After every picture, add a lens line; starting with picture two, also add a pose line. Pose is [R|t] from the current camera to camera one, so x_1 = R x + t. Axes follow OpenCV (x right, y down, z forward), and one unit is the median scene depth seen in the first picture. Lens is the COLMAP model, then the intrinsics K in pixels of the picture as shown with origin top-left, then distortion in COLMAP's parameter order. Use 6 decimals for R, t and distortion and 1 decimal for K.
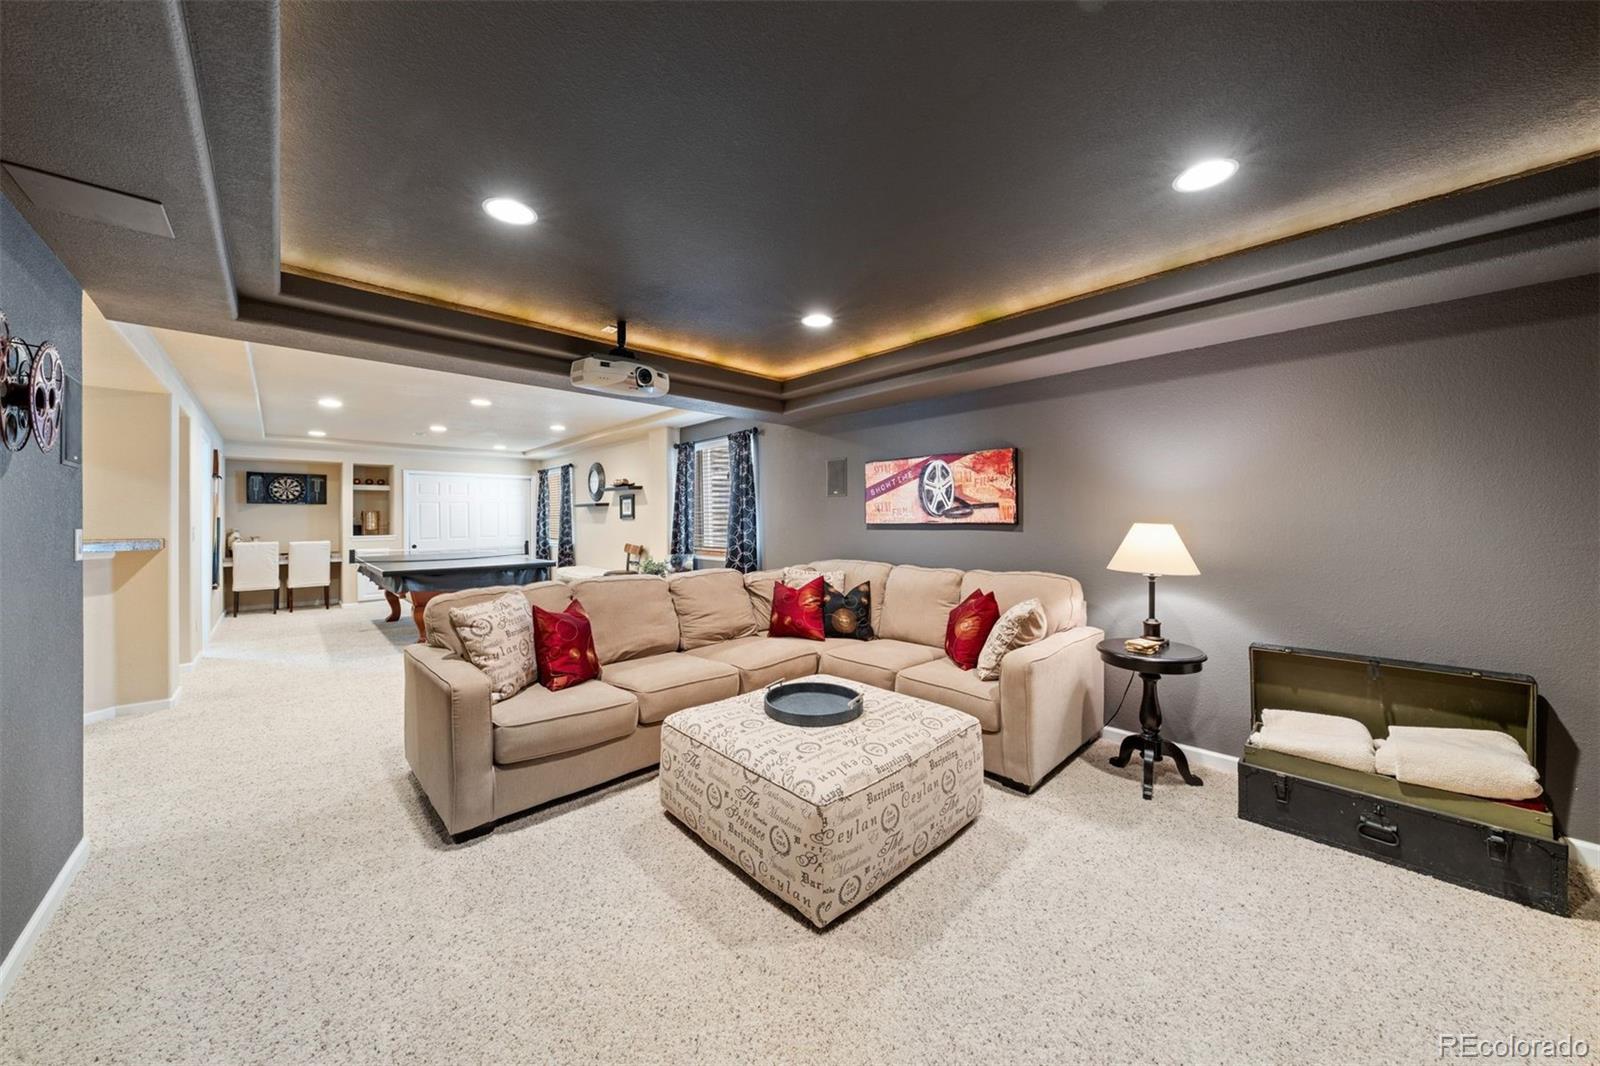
lens RADIAL K [[539.0, 0, 800.3], [0, 539.0, 525.9], [0, 0, 1]] dist [-0.002679, -0.000307]
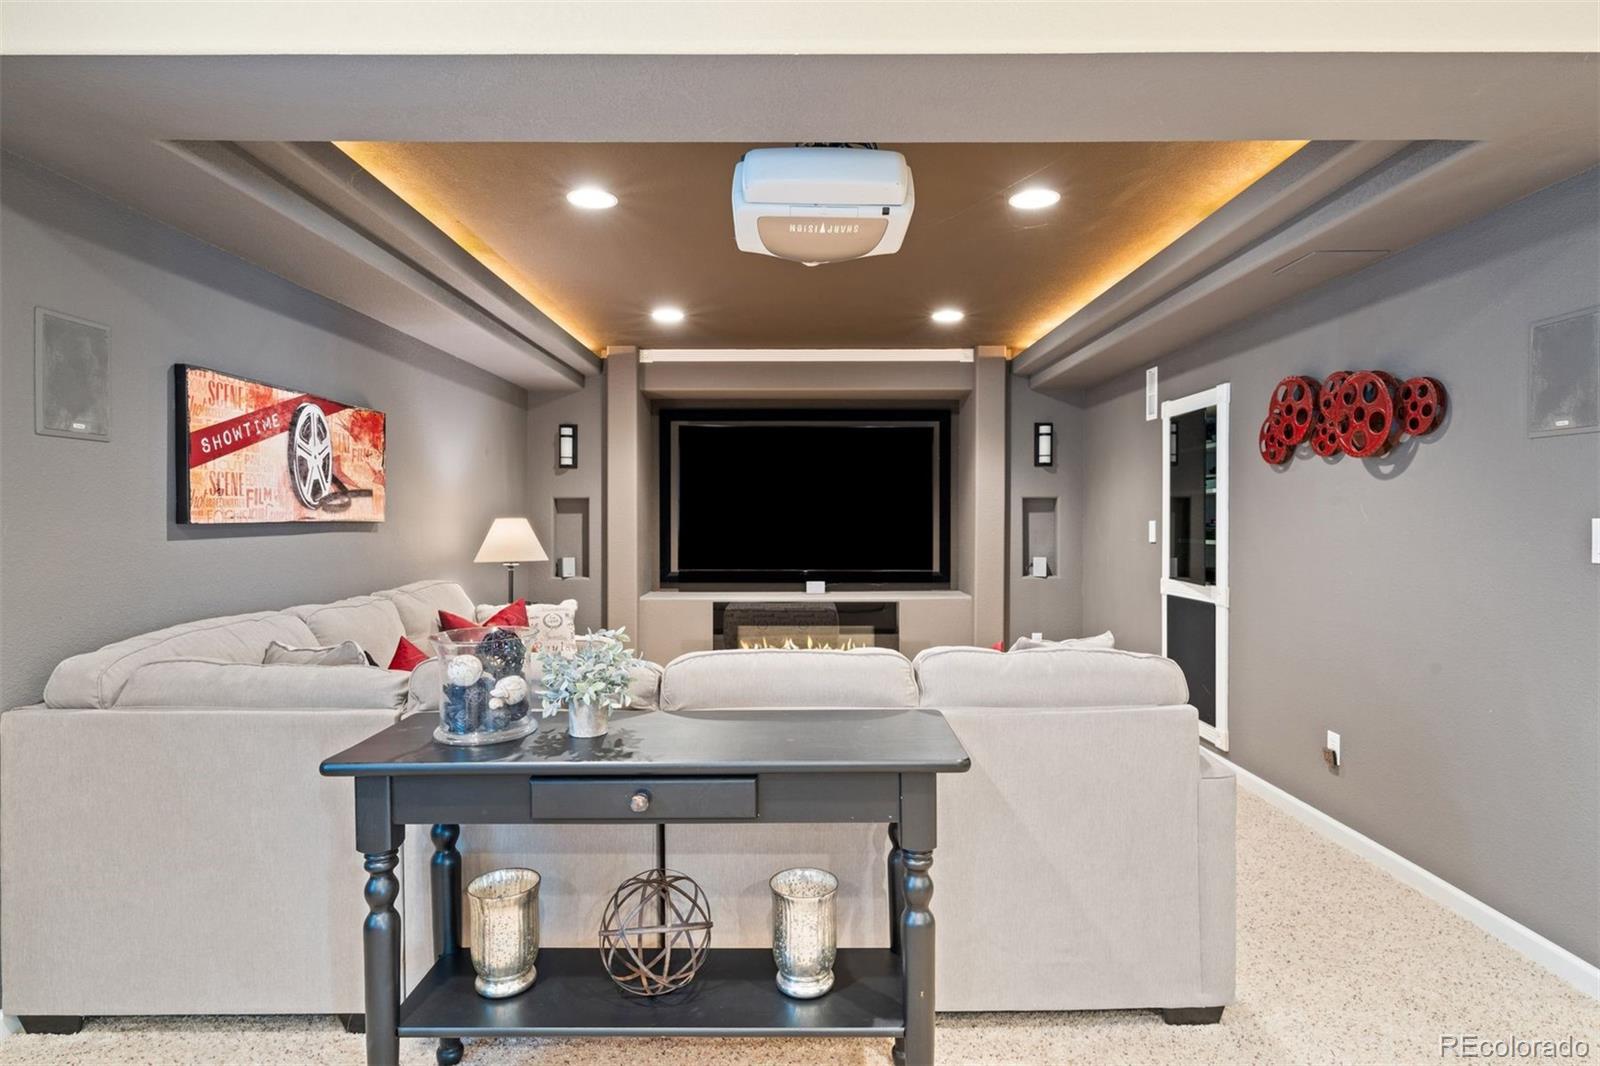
lens RADIAL K [[848.9, 0, 803.1], [0, 848.9, 524.3], [0, 0, 1]] dist [-0.010332, 0.000273]
pose [[-0.721299, -0.007319, 0.692585, -0.681575], [0.005284, 0.999857, 0.016069, -0.012892], [-0.692604, 0.015250, -0.721157, 1.263415]]
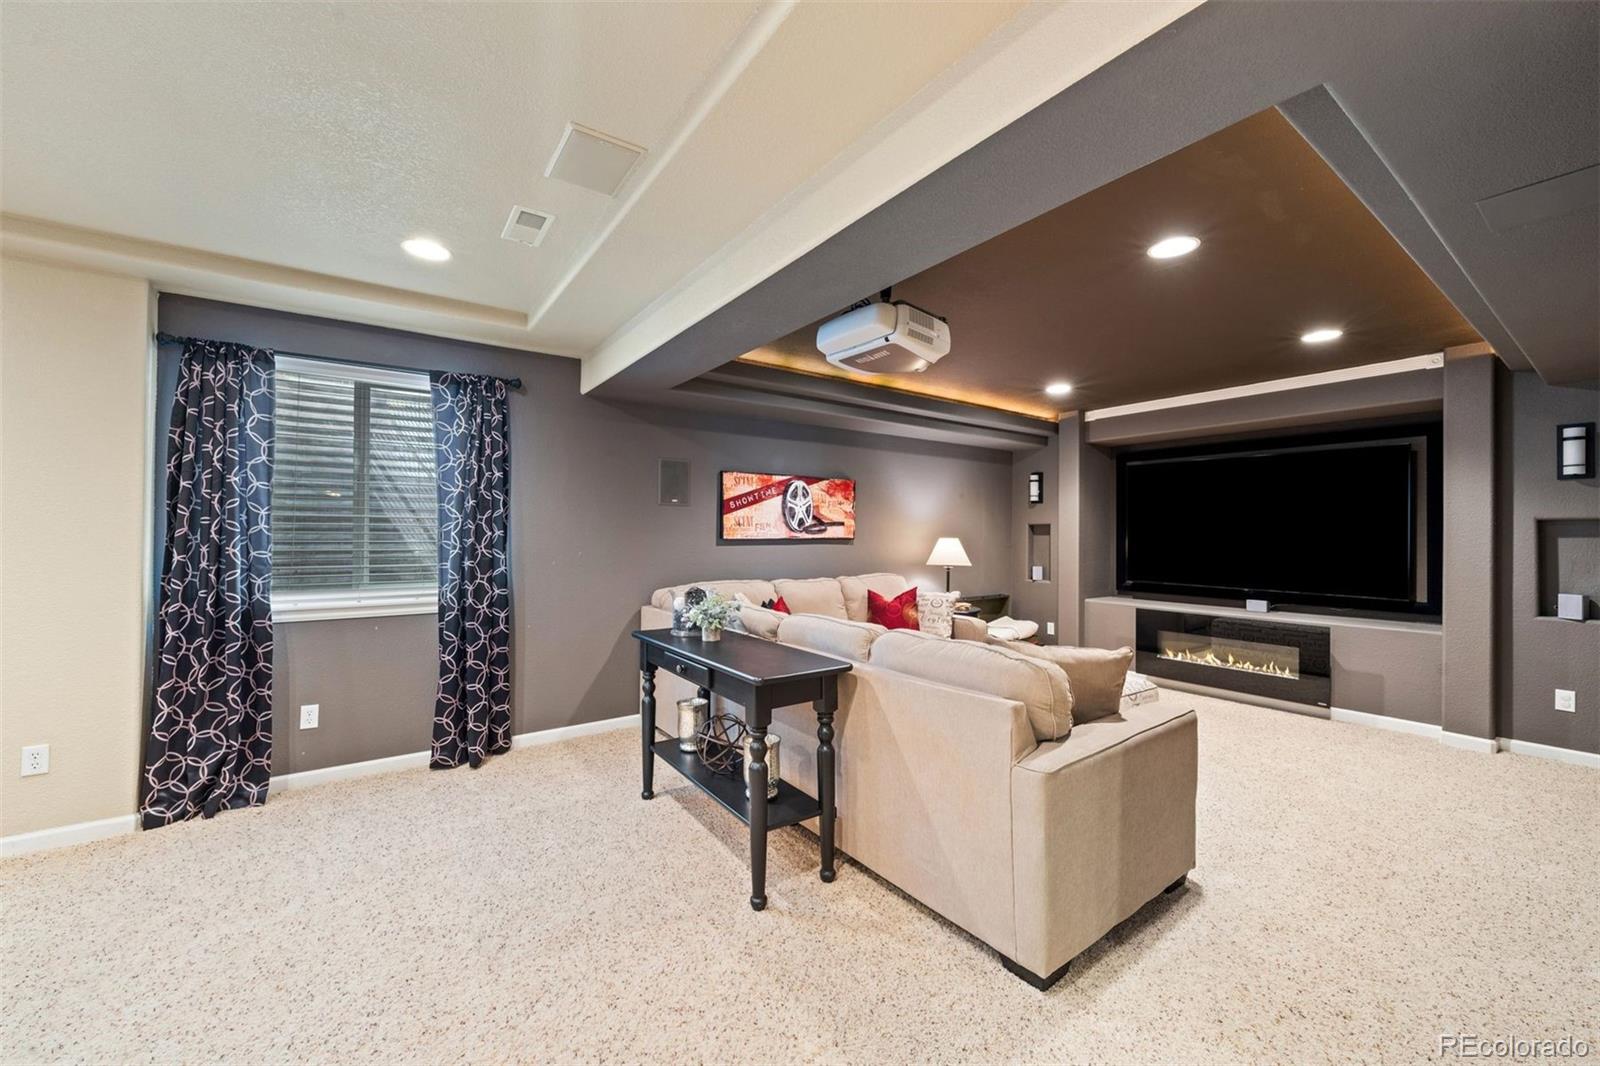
lens RADIAL K [[611.2, 0, 799.7], [0, 611.2, 533.2], [0, 0, 1]] dist [-0.000953, 0.000016]
pose [[0.156792, 0.000171, 0.987632, -0.962009], [0.000829, 1.000000, -0.000305, -0.015018], [-0.987631, 0.000867, 0.156792, 0.799201]]
